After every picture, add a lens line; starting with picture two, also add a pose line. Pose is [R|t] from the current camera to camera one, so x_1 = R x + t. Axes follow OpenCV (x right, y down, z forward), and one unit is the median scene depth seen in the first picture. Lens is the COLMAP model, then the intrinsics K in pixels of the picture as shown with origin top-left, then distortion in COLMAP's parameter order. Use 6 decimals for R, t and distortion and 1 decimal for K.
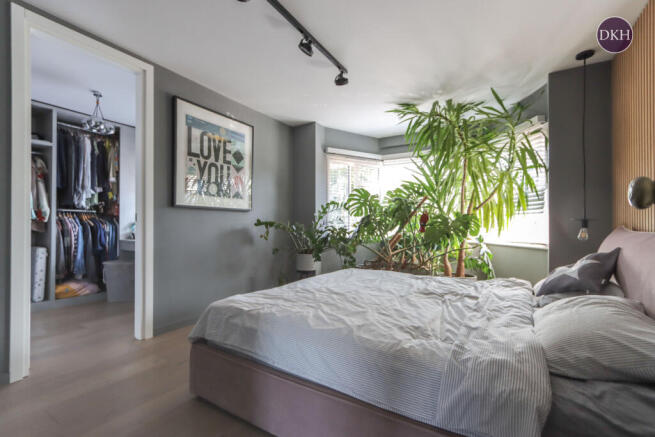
lens RADIAL K [[303.6, 0, 324.9], [0, 303.6, 221.1], [0, 0, 1]] dist [0.010099, 0.000170]
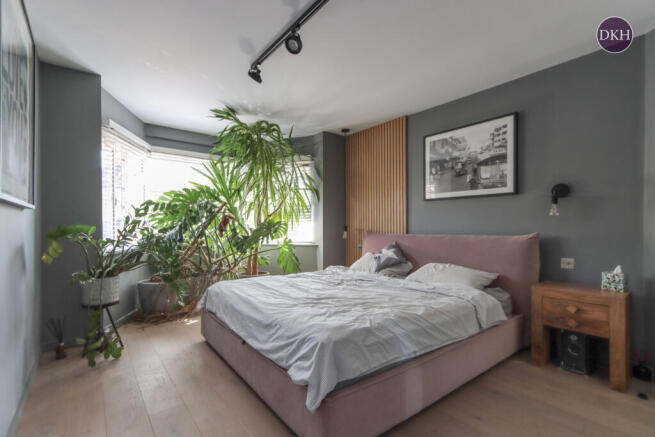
lens RADIAL K [[303.6, 0, 325.3], [0, 303.6, 220.9], [0, 0, 1]] dist [0.010099, 0.000170]
pose [[0.336594, 0.007140, 0.941623, -0.571618], [-0.008754, 0.999952, -0.004453, -0.017989], [-0.941609, -0.006744, 0.336640, 0.378631]]
